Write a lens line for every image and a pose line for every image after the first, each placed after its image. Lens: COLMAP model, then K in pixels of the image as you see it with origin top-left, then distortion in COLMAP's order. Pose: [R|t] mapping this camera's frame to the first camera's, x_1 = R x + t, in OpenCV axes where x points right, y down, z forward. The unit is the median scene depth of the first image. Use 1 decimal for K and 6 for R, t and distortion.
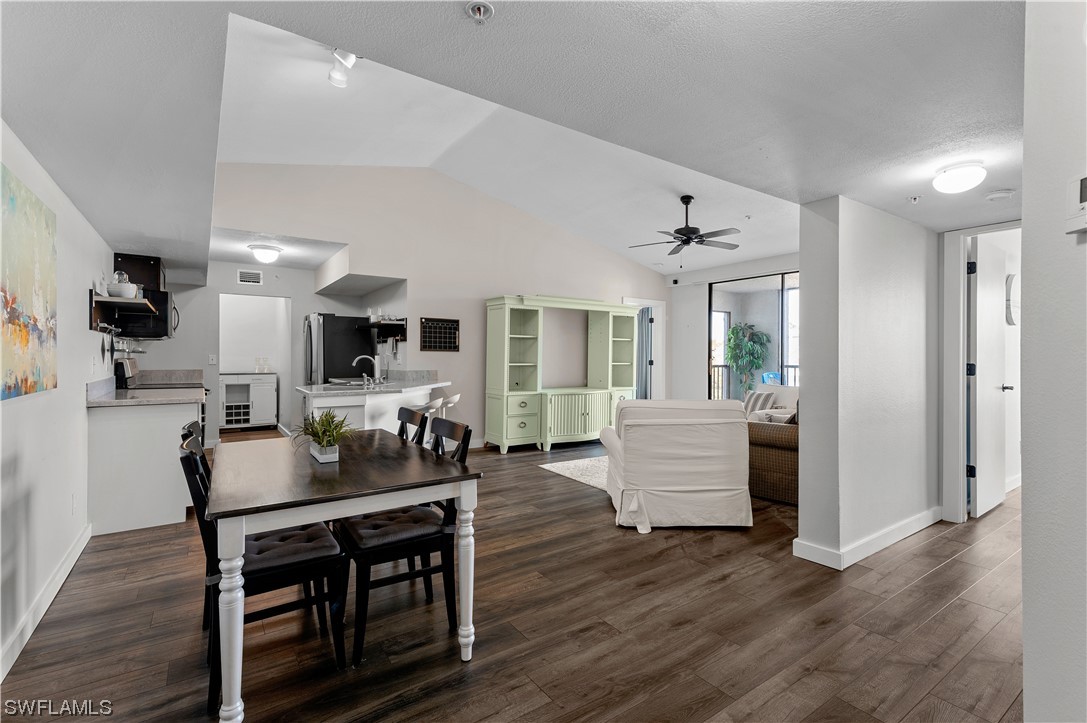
lens RADIAL K [[493.5, 0, 541.7], [0, 493.5, 359.2], [0, 0, 1]] dist [0.017256, 0.000172]
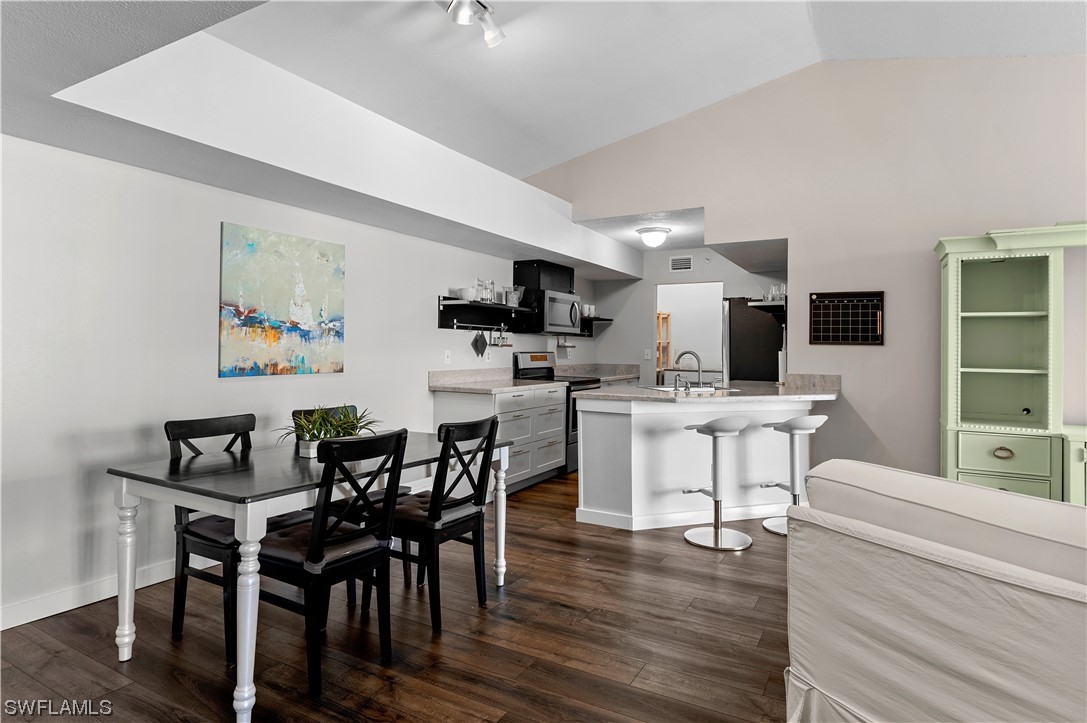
lens RADIAL K [[597.0, 0, 534.6], [0, 597.0, 338.3], [0, 0, 1]] dist [-0.003344, -0.001196]
pose [[0.427238, -0.013402, -0.904040, 0.297822], [-0.013599, 0.999682, -0.021247, -0.002989], [0.904037, 0.021371, 0.426920, 0.322327]]
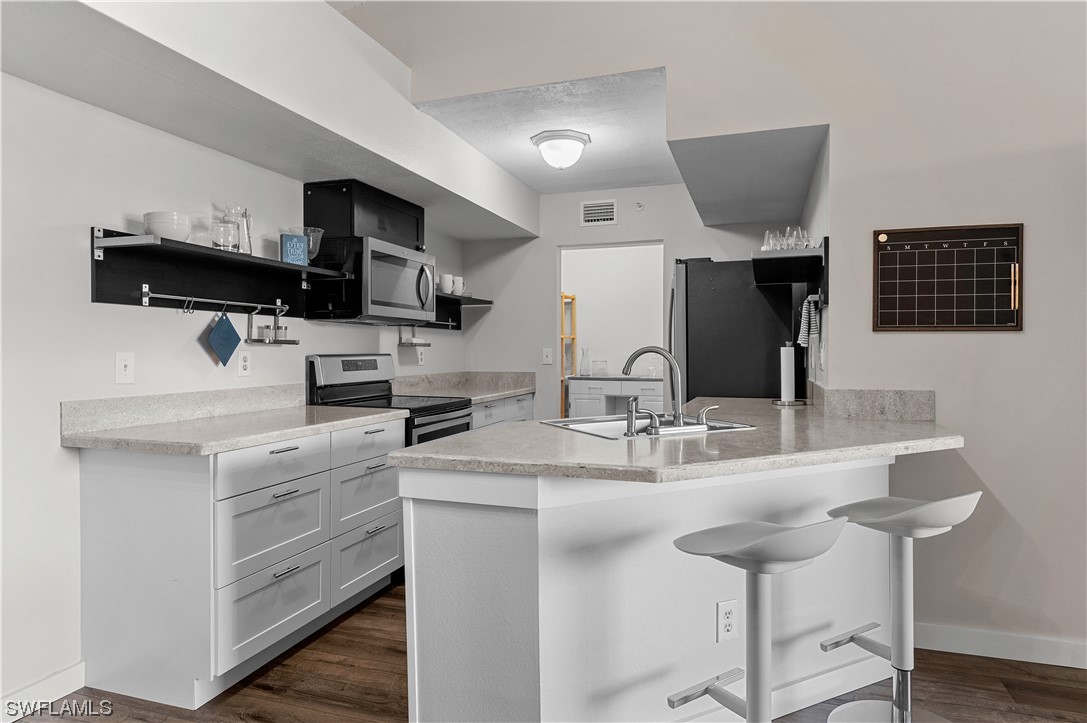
lens RADIAL K [[651.9, 0, 539.9], [0, 651.9, 355.8], [0, 0, 1]] dist [0.001223, 0.000743]
pose [[0.597056, 0.001432, -0.802198, -0.025857], [-0.000294, 0.999999, 0.001567, -0.000833], [0.802199, -0.000700, 0.597056, 0.534063]]
